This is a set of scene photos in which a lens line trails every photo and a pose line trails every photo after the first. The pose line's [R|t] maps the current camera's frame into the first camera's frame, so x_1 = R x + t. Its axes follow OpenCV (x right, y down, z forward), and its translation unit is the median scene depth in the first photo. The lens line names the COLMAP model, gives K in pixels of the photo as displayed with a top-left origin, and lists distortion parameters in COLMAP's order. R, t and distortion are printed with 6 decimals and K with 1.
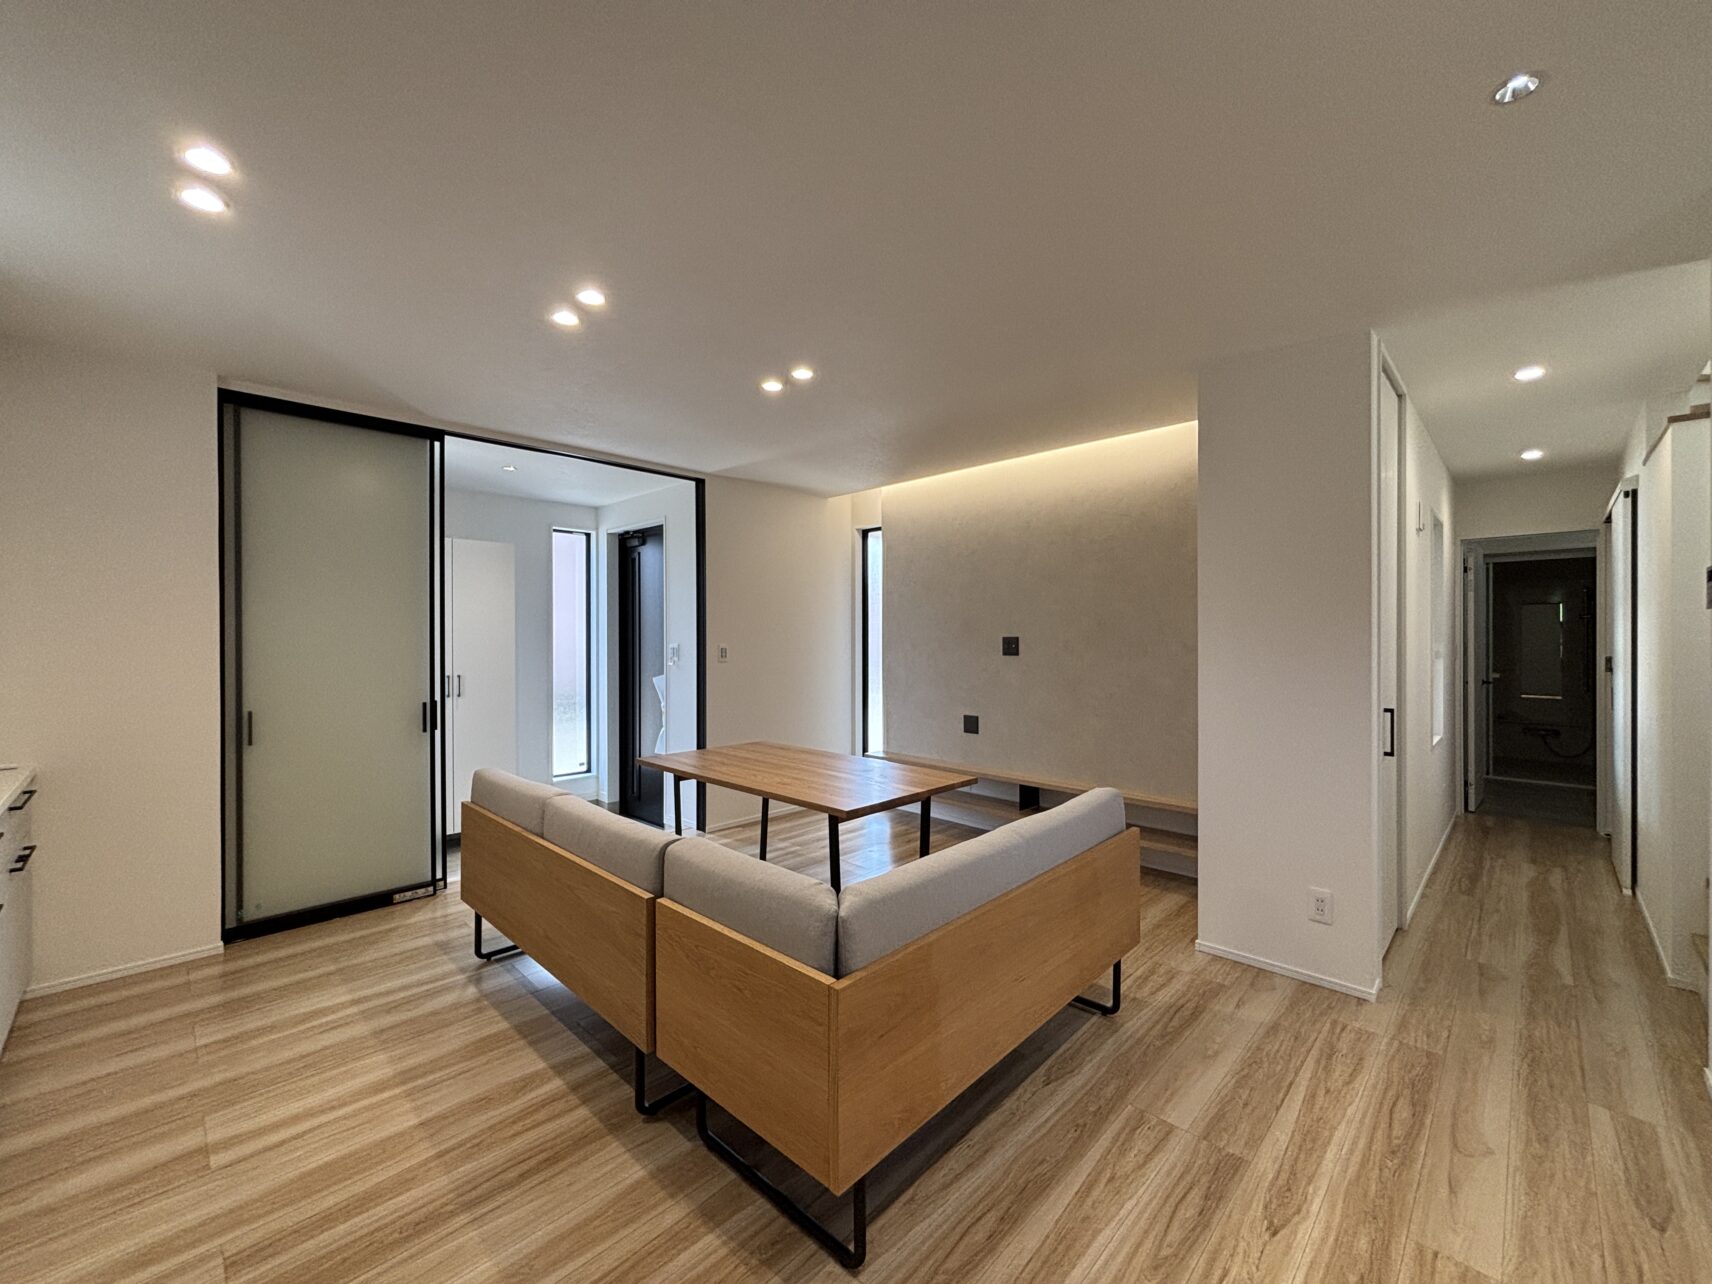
lens RADIAL K [[693.9, 0, 852.0], [0, 693.9, 641.3], [0, 0, 1]] dist [0.005482, -0.001571]
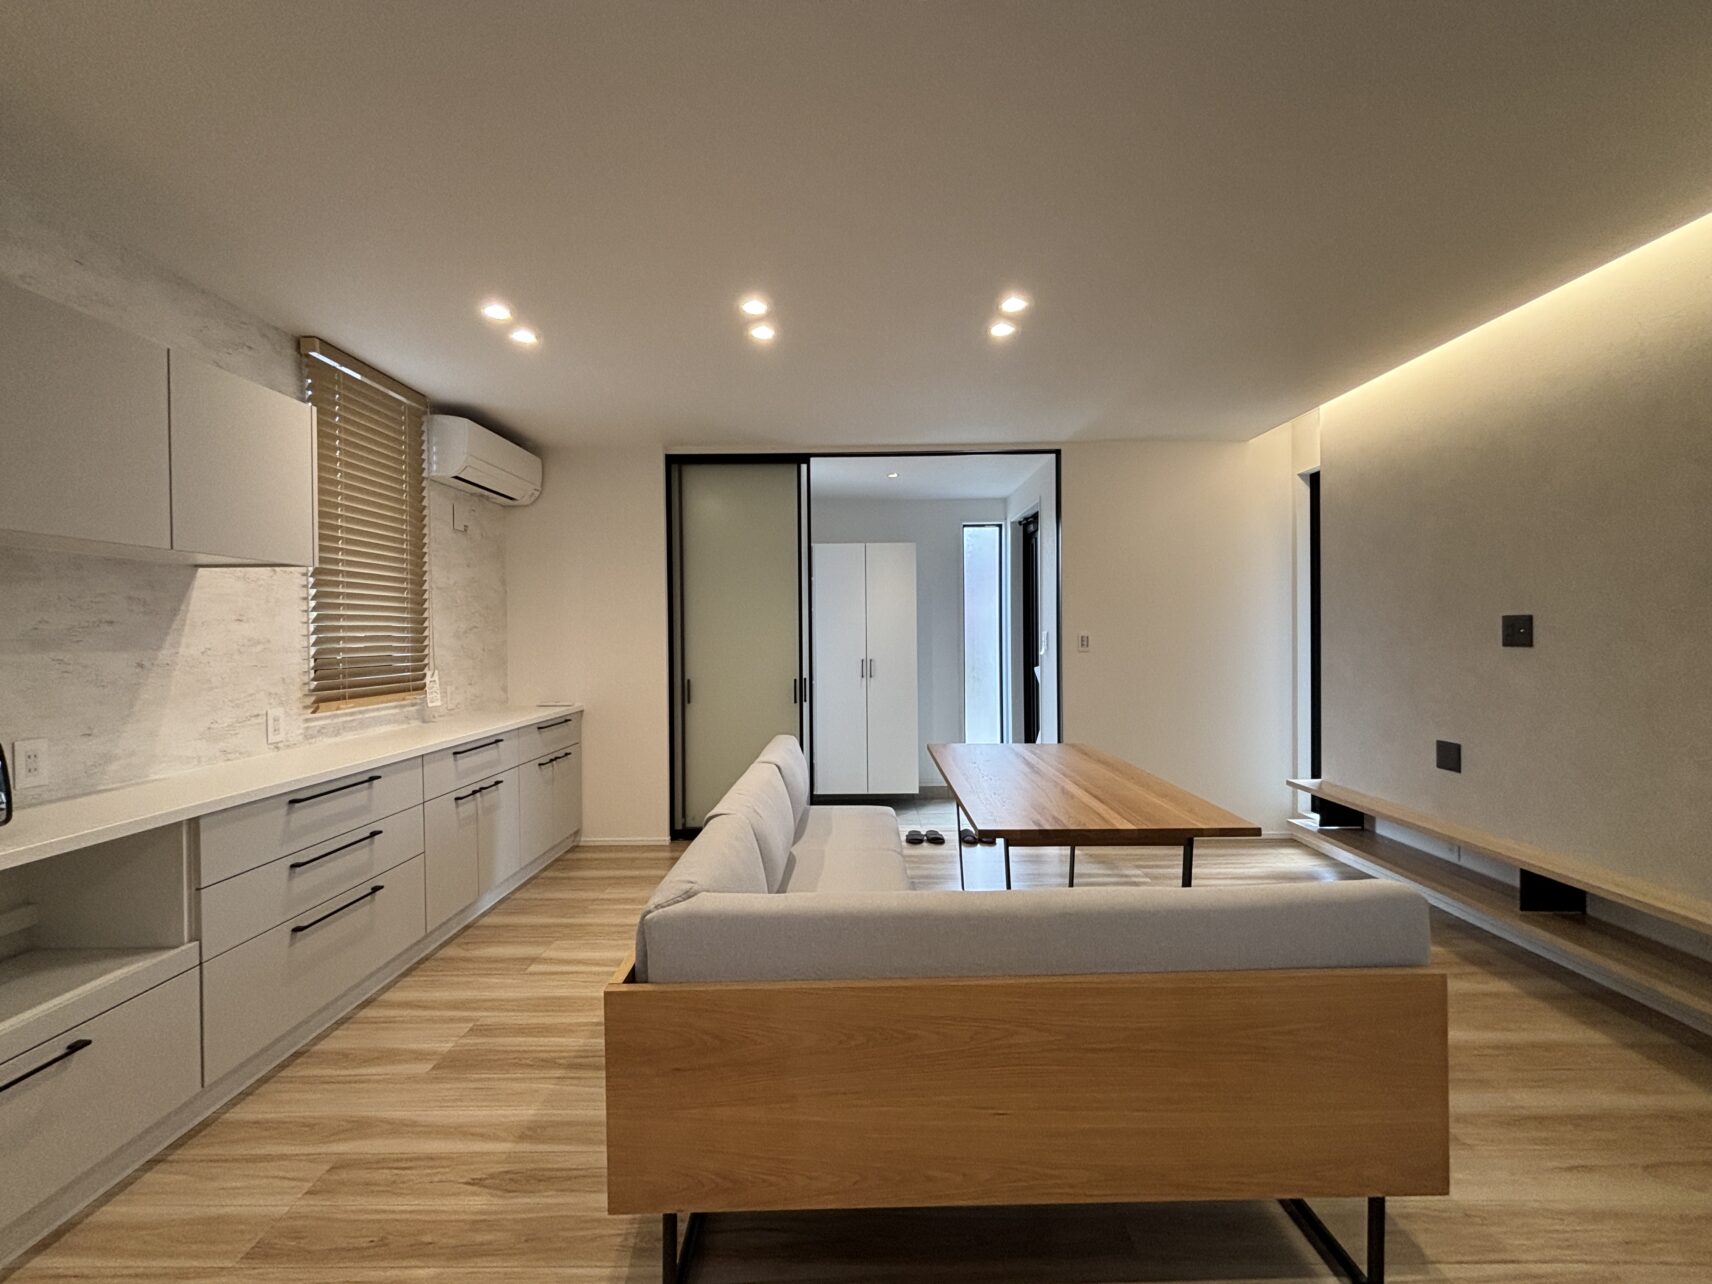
lens RADIAL K [[693.9, 0, 851.6], [0, 693.9, 639.8], [0, 0, 1]] dist [0.005482, -0.001571]
pose [[0.694719, 0.001270, -0.719280, 0.407961], [0.004011, 0.999976, 0.005640, 0.013590], [0.719270, -0.006803, 0.694697, 0.277156]]
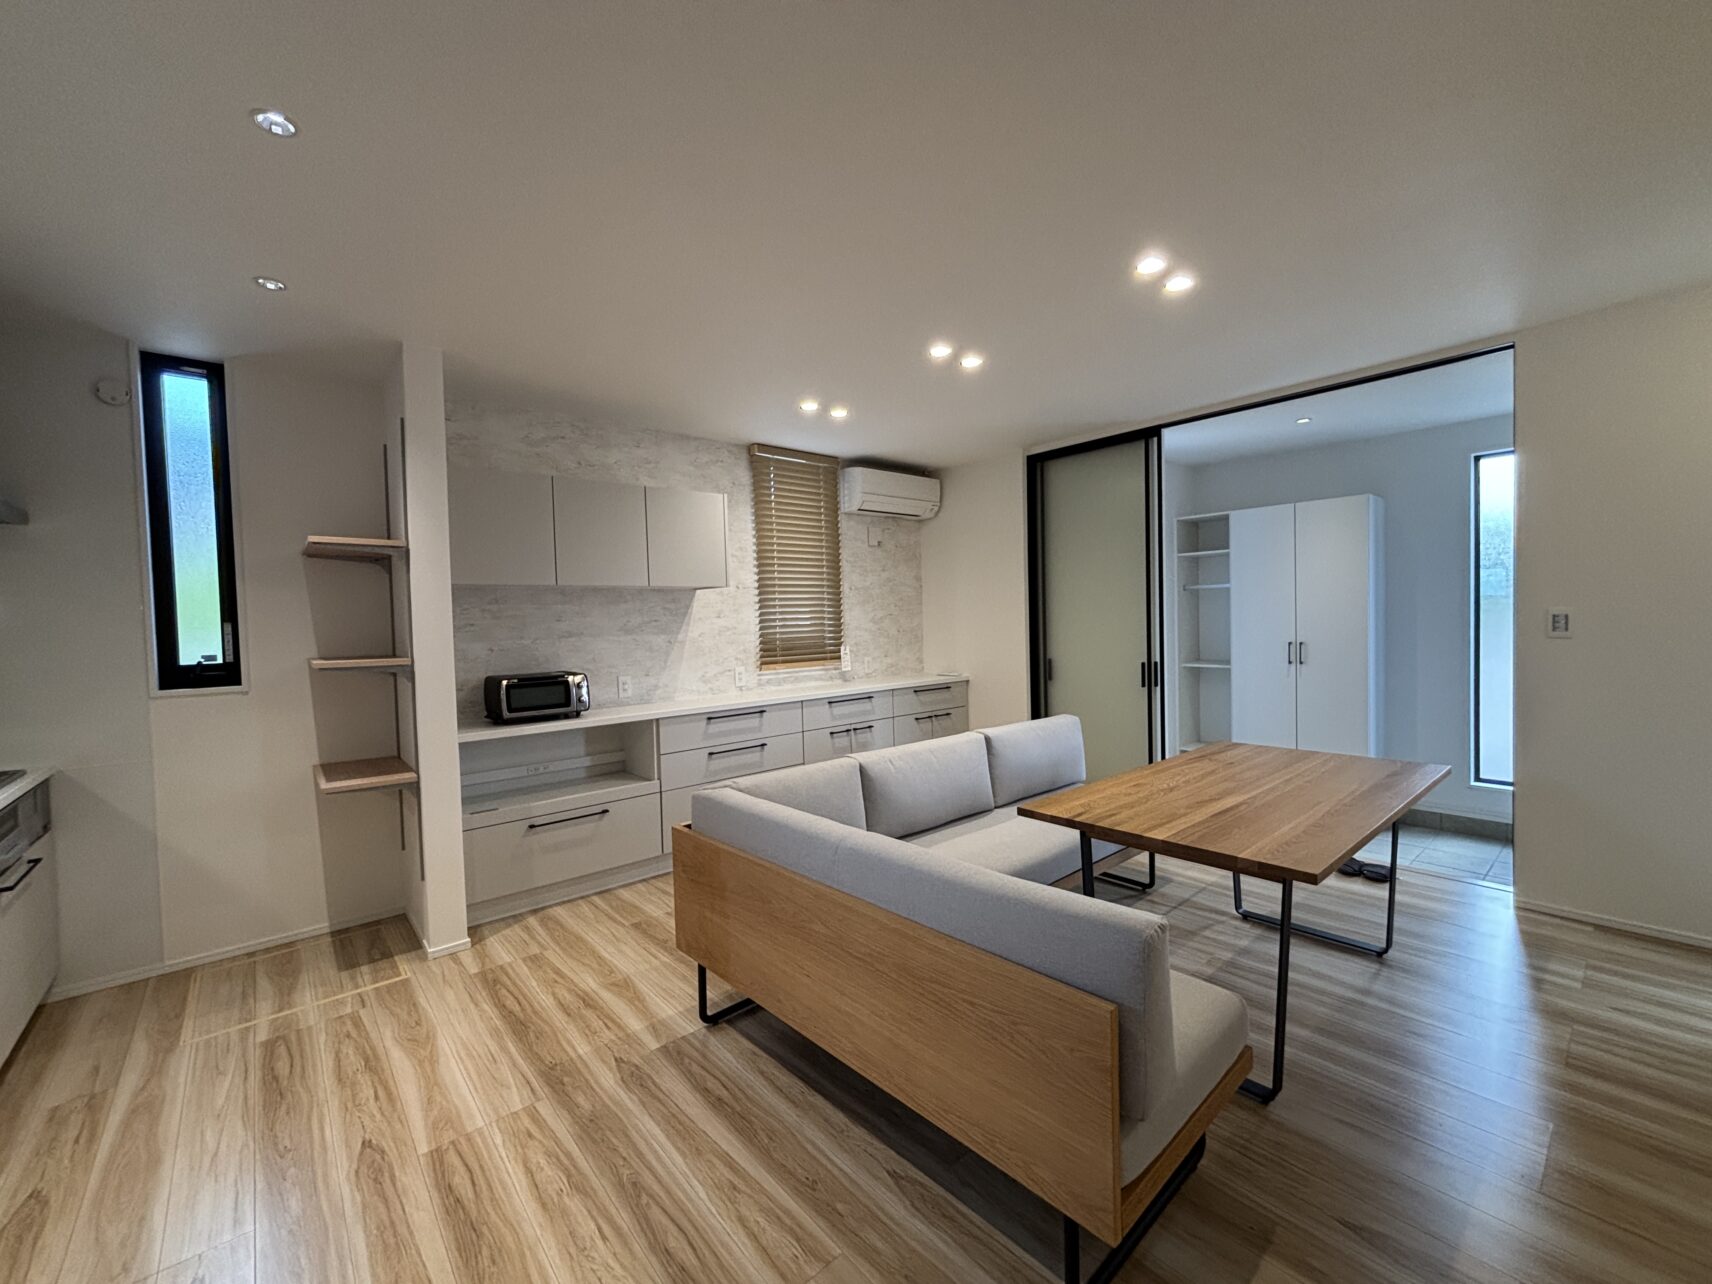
lens RADIAL K [[693.9, 0, 853.1], [0, 693.9, 636.9], [0, 0, 1]] dist [0.005482, -0.001571]
pose [[-0.083322, 0.030925, -0.996043, 0.758008], [0.021388, 0.999344, 0.029238, -0.002157], [0.996293, -0.018867, -0.083929, 0.741362]]
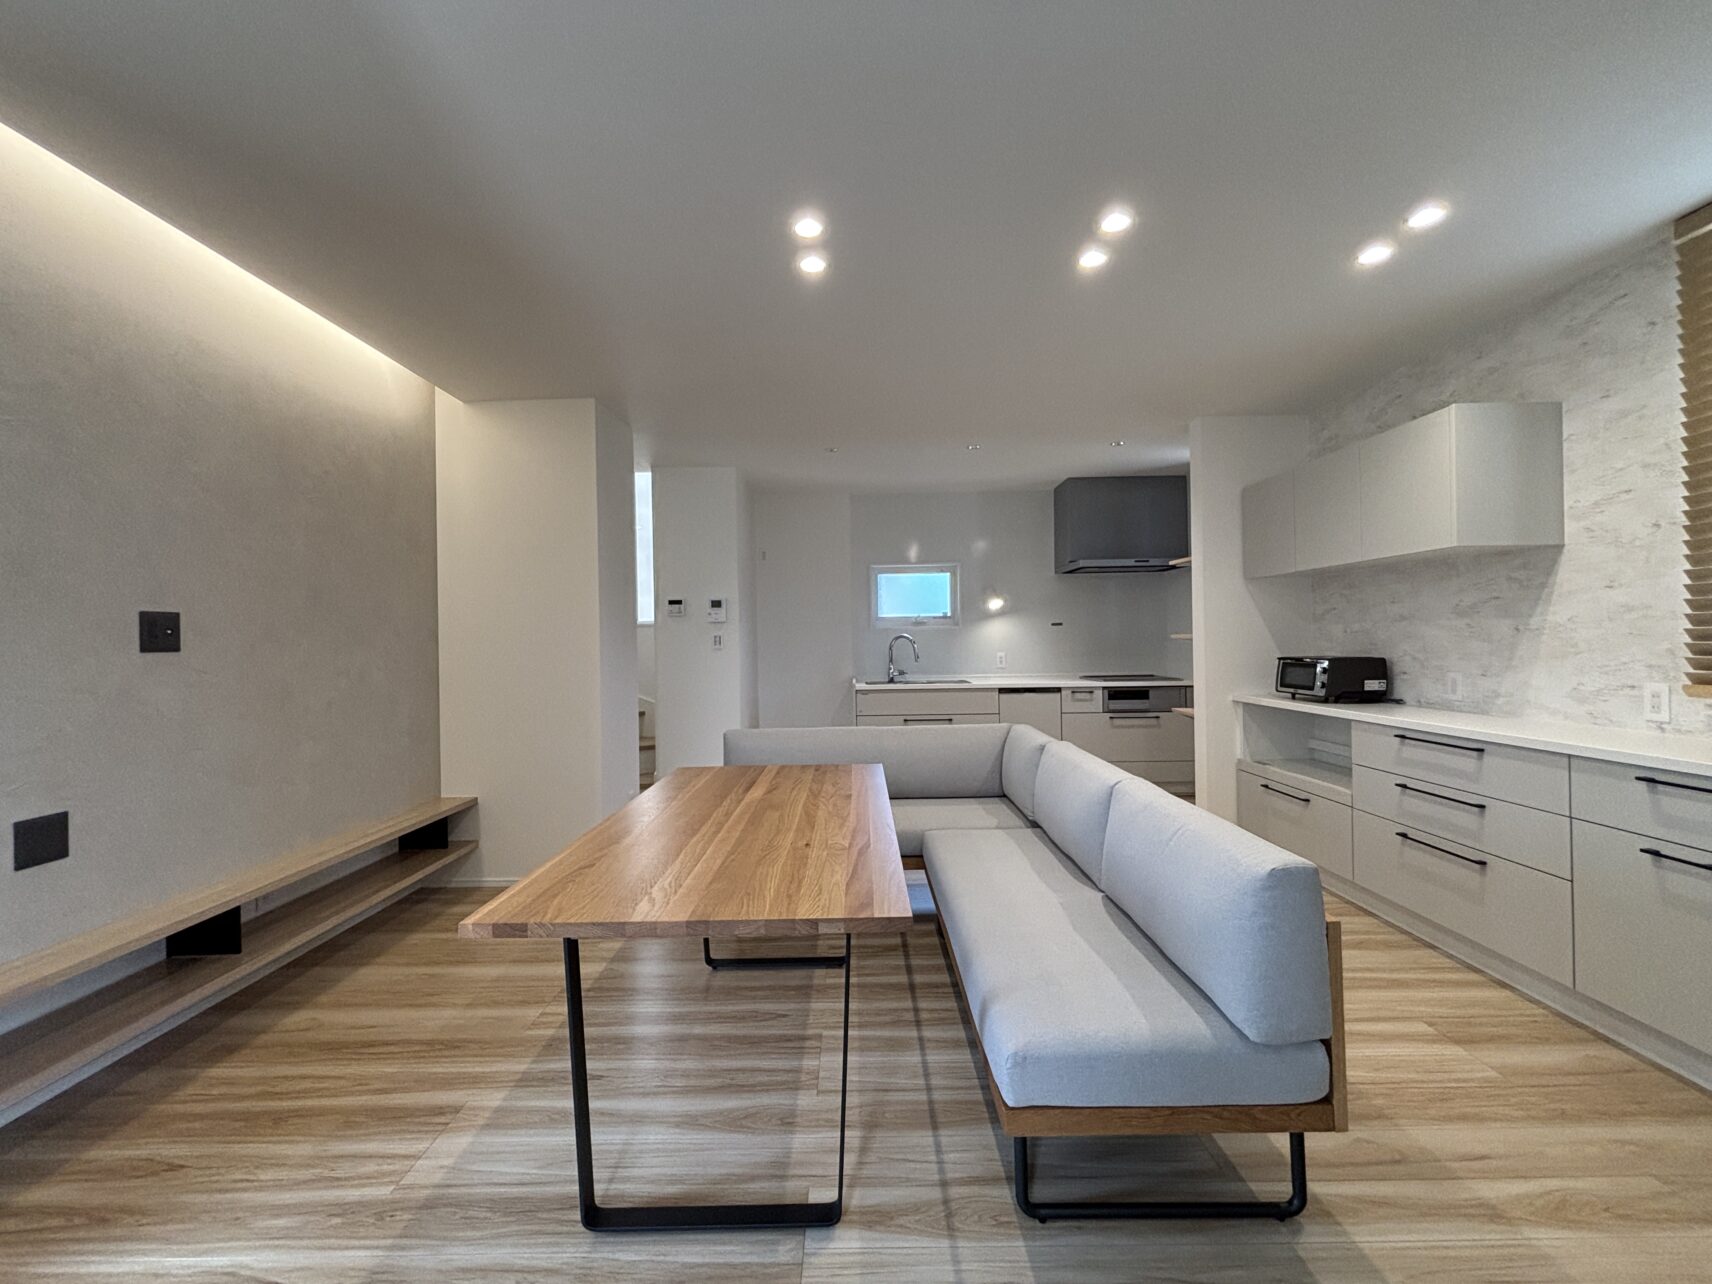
lens RADIAL K [[693.9, 0, 851.6], [0, 693.9, 638.6], [0, 0, 1]] dist [0.005482, -0.001571]
pose [[-0.699138, 0.014964, 0.714830, -0.665929], [0.022172, 0.999754, 0.000756, 0.033033], [-0.714643, 0.016377, -0.699298, 1.552236]]
